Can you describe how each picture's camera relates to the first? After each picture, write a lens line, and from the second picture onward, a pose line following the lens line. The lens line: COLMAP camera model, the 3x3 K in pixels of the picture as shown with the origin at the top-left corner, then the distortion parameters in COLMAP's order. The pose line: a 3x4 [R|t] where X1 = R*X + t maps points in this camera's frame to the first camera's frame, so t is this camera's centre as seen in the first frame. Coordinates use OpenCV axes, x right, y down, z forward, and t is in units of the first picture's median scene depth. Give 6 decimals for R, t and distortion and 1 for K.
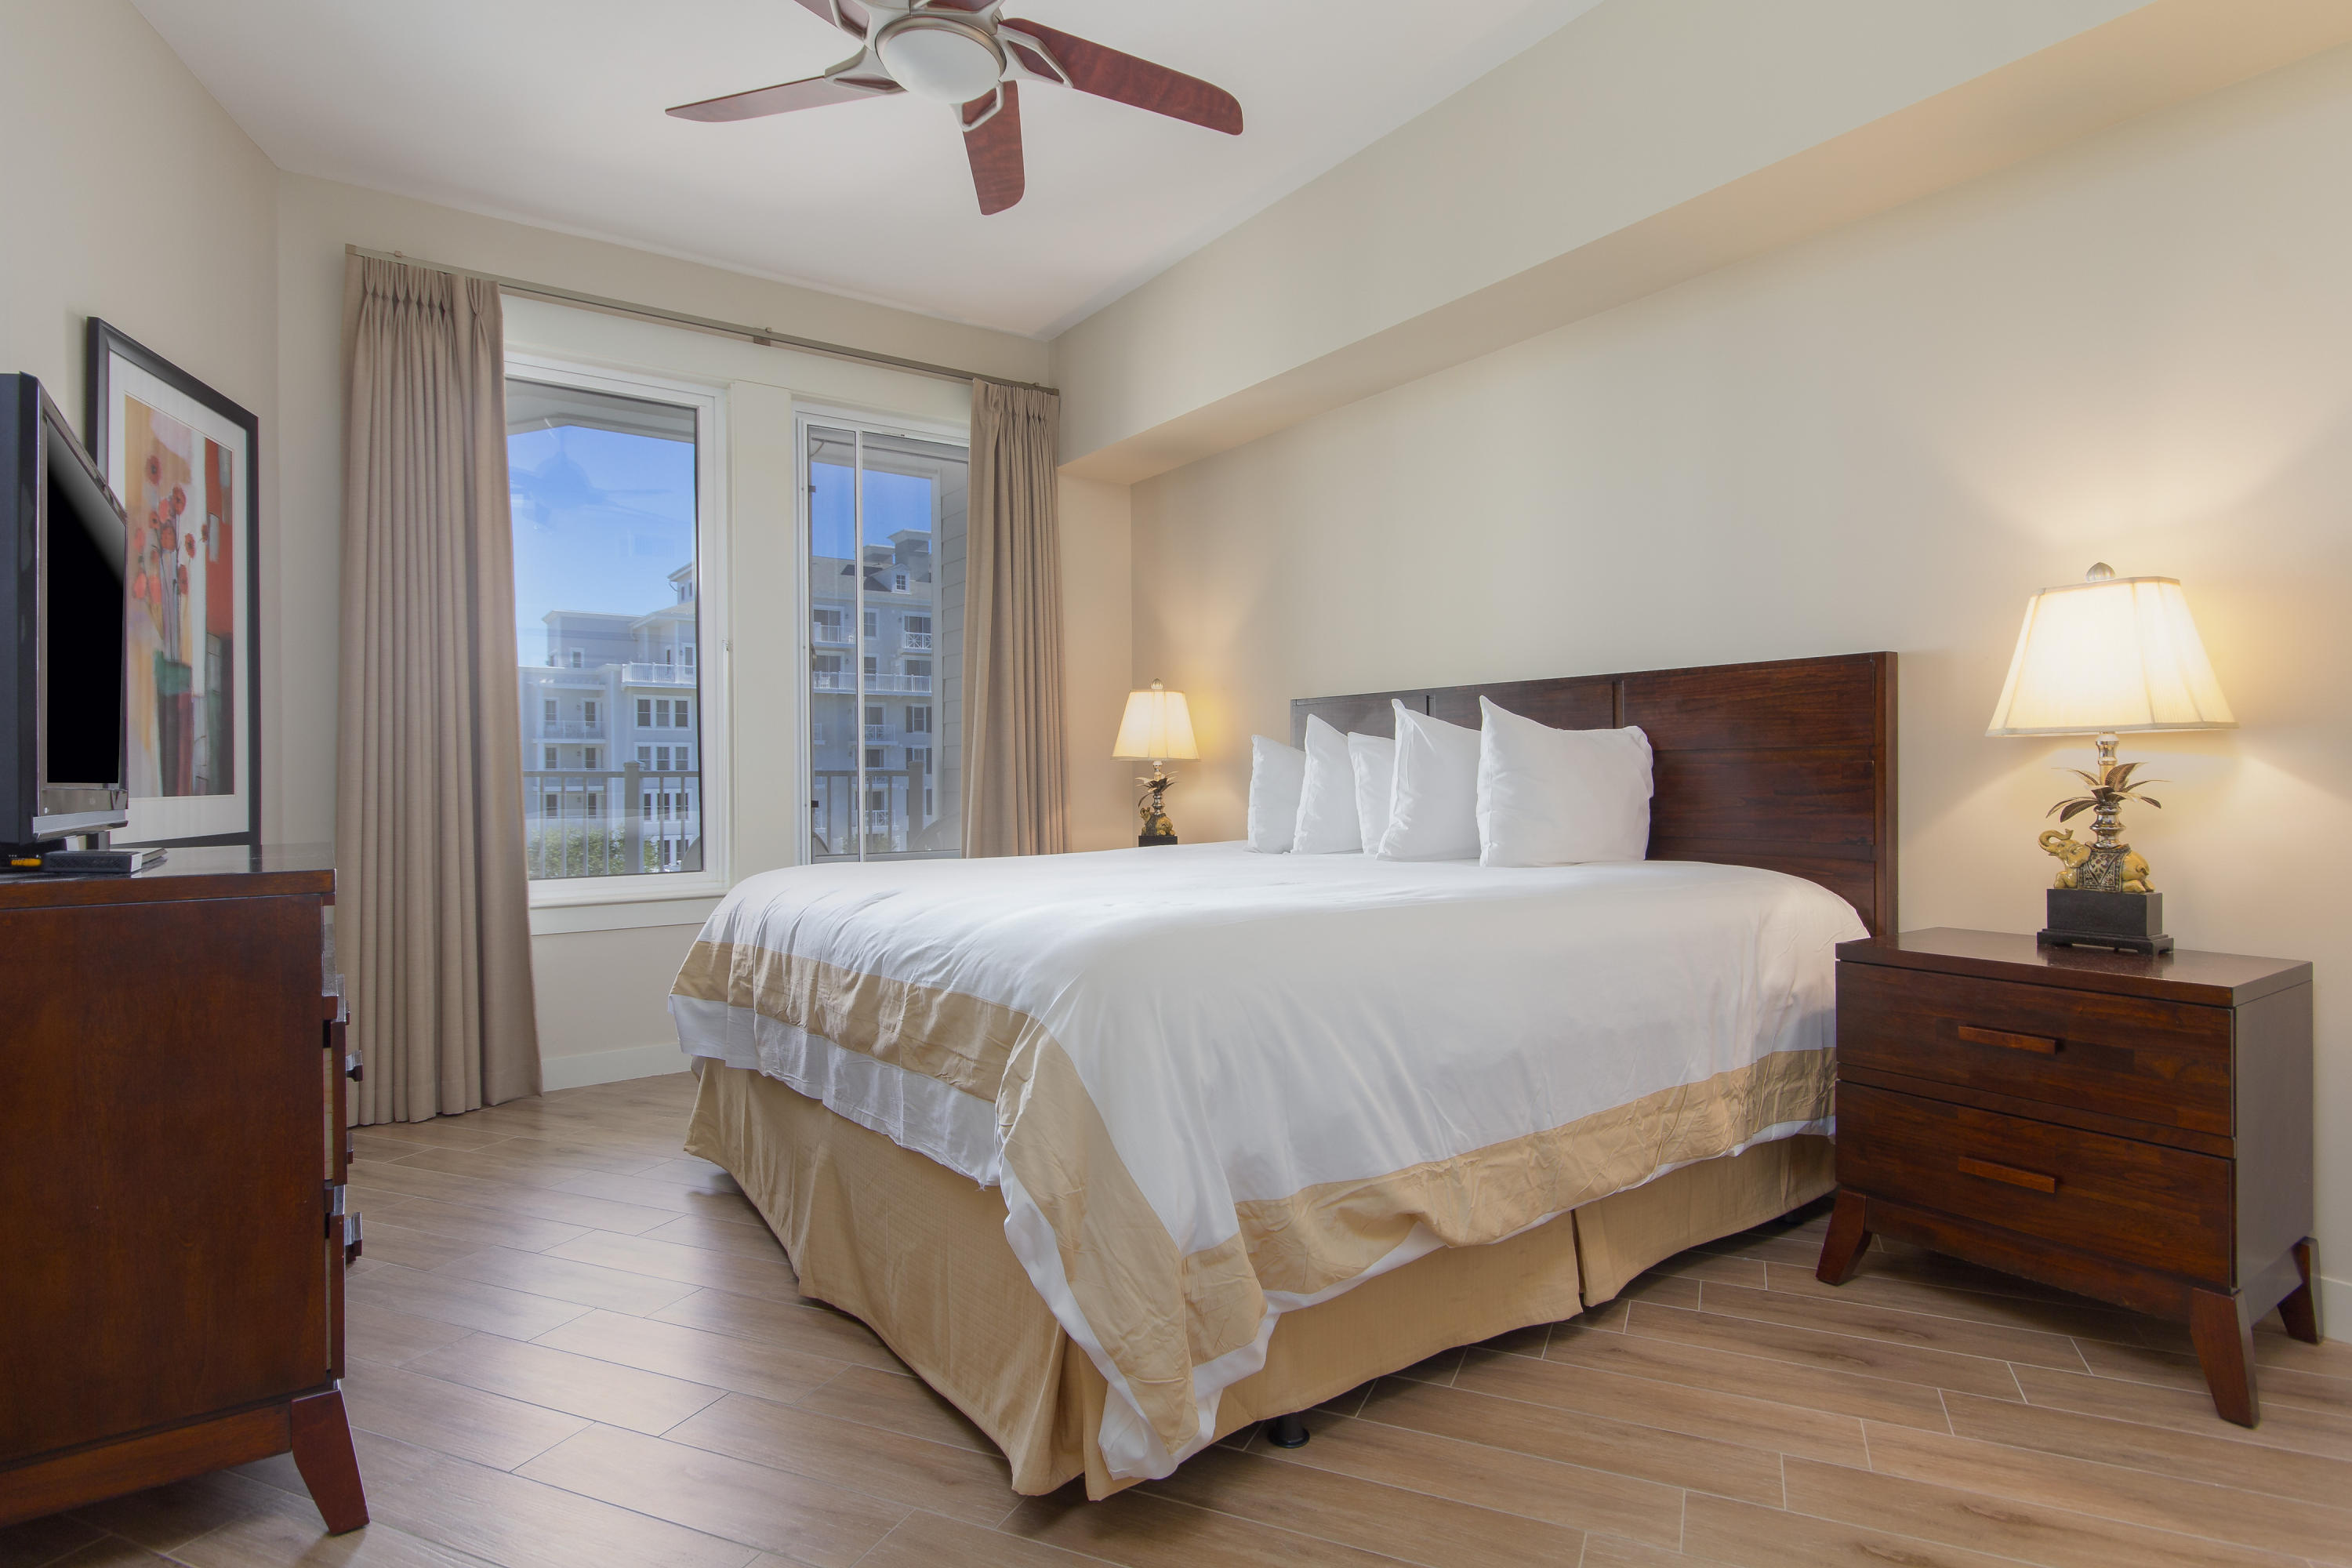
lens RADIAL K [[1236.0, 0, 1176.0], [0, 1236.0, 784.0], [0, 0, 1]] dist [0.002954, 0.000924]
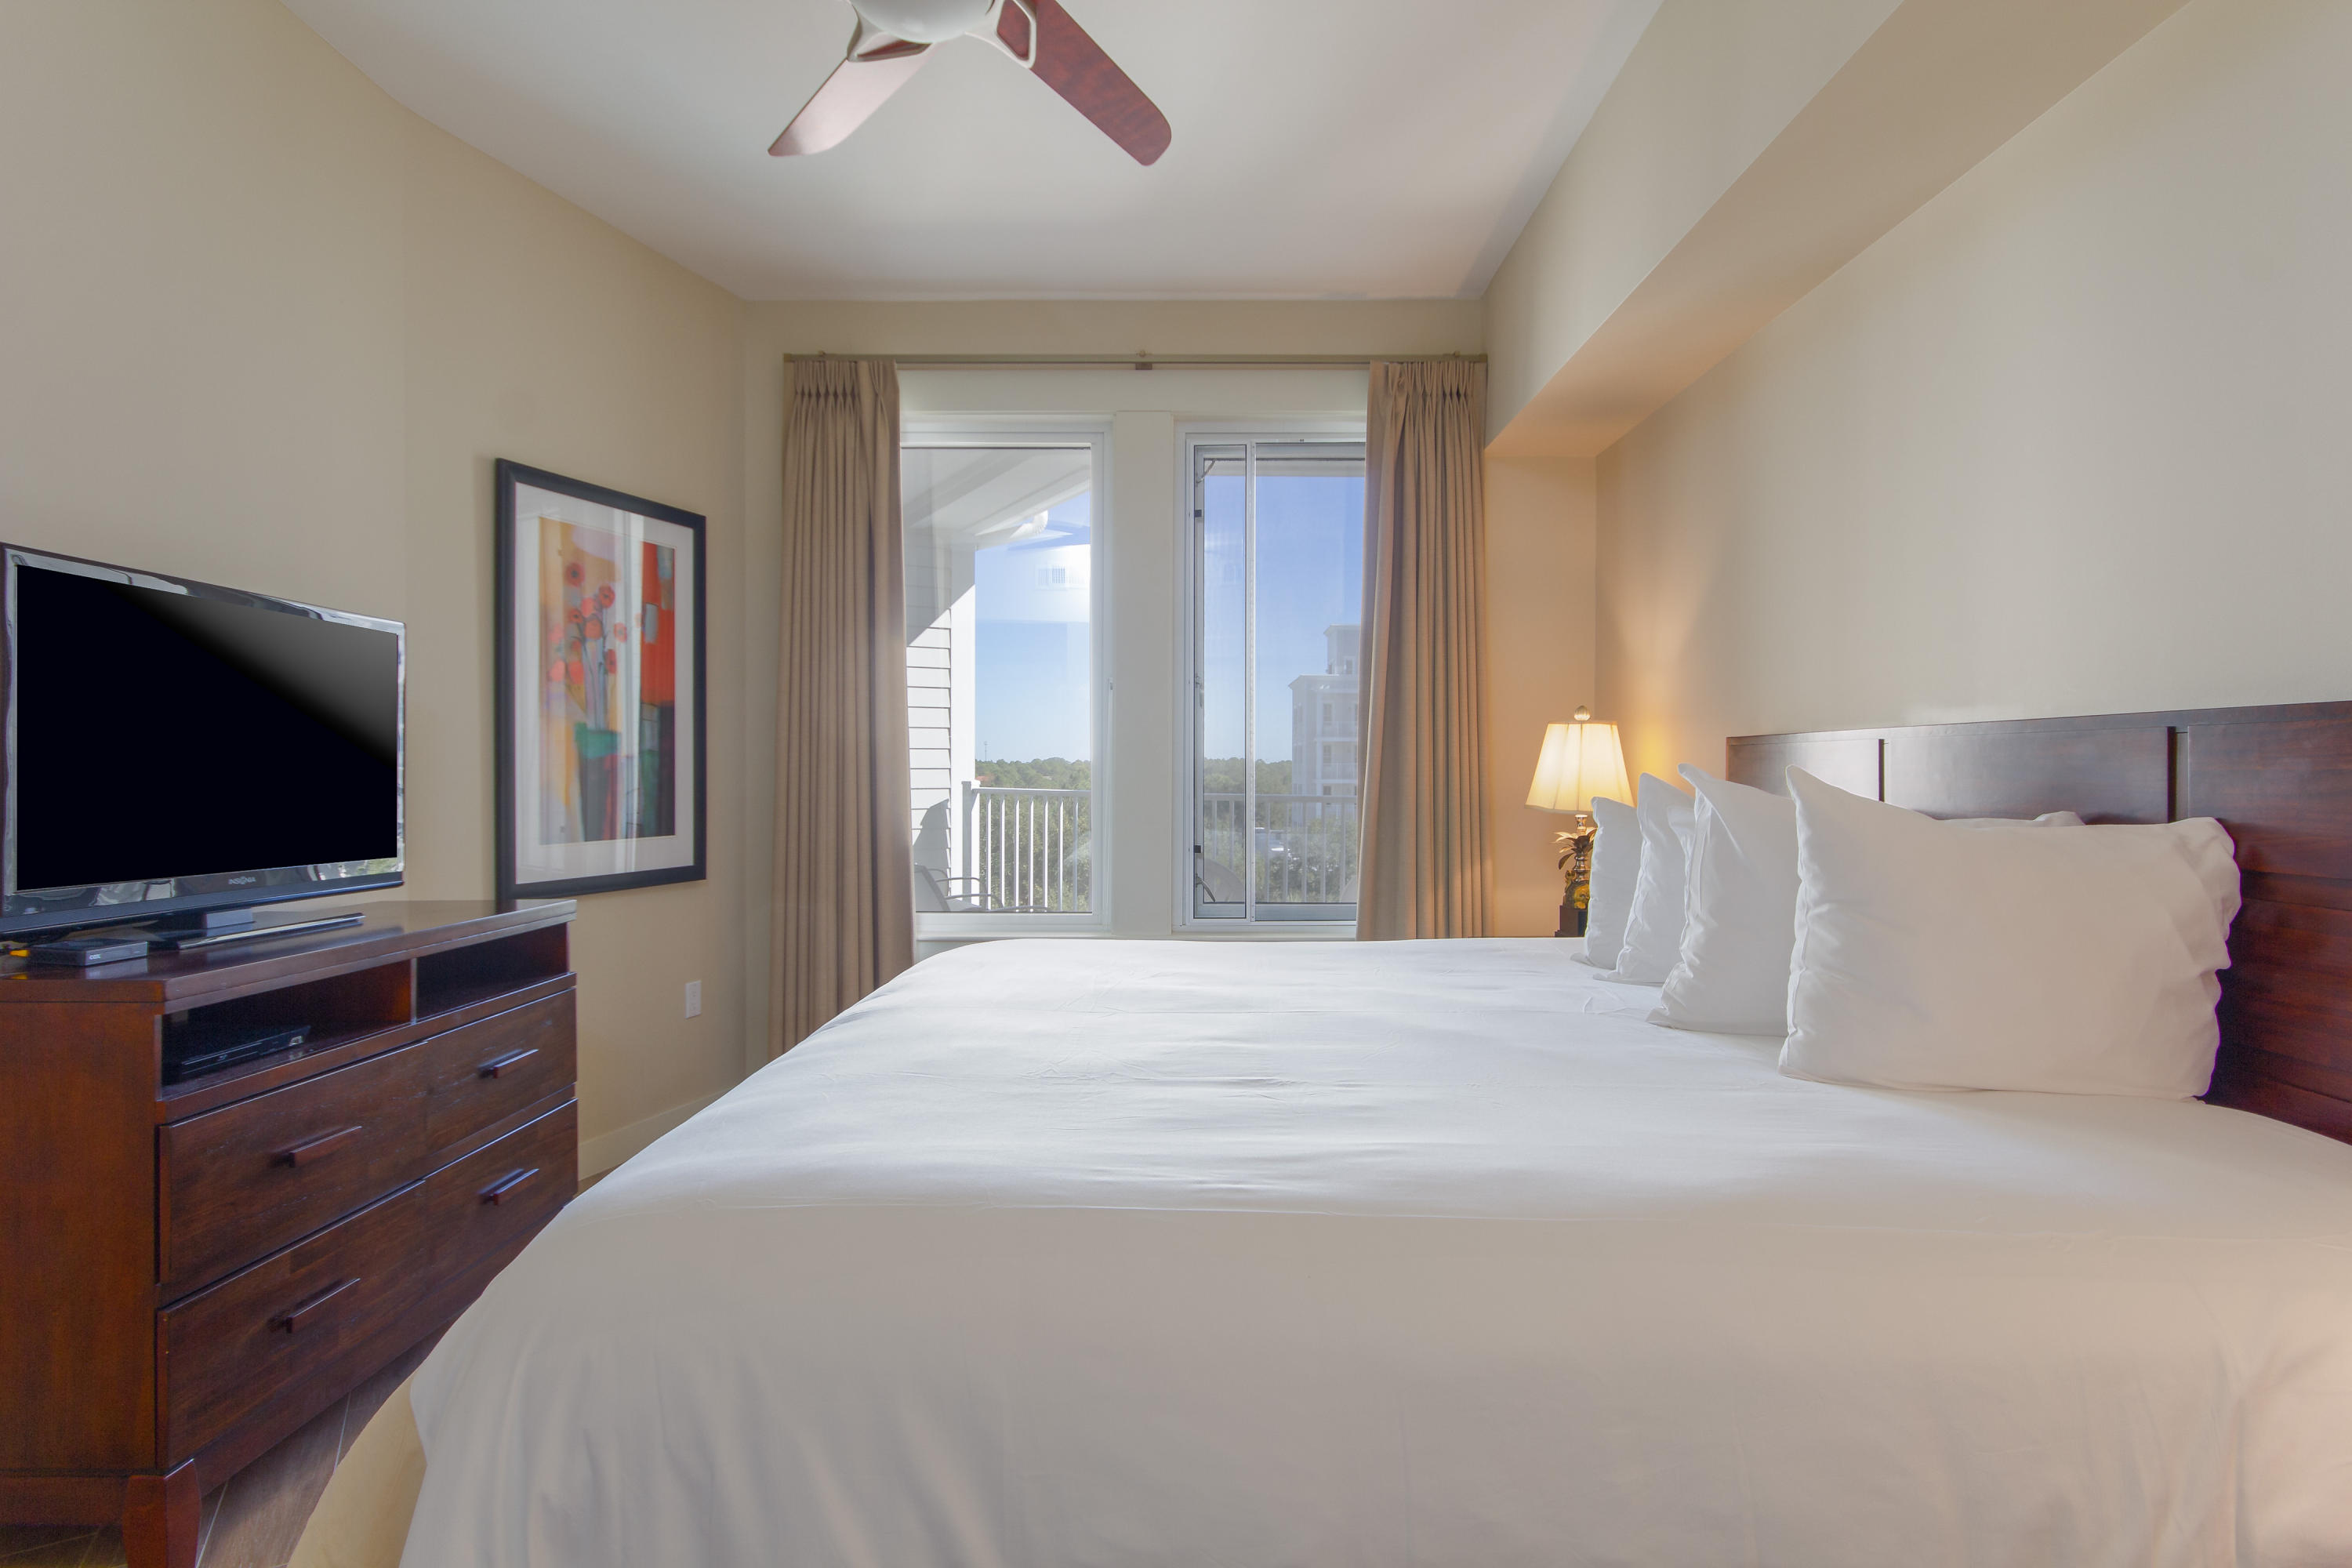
lens RADIAL K [[1182.8, 0, 1176.0], [0, 1182.8, 784.0], [0, 0, 1]] dist [-0.000601, 0.000473]
pose [[0.810282, 0.015596, -0.585832, 0.267030], [-0.010695, 0.999873, 0.011826, -0.052776], [0.585942, -0.003317, 0.810346, 0.314287]]
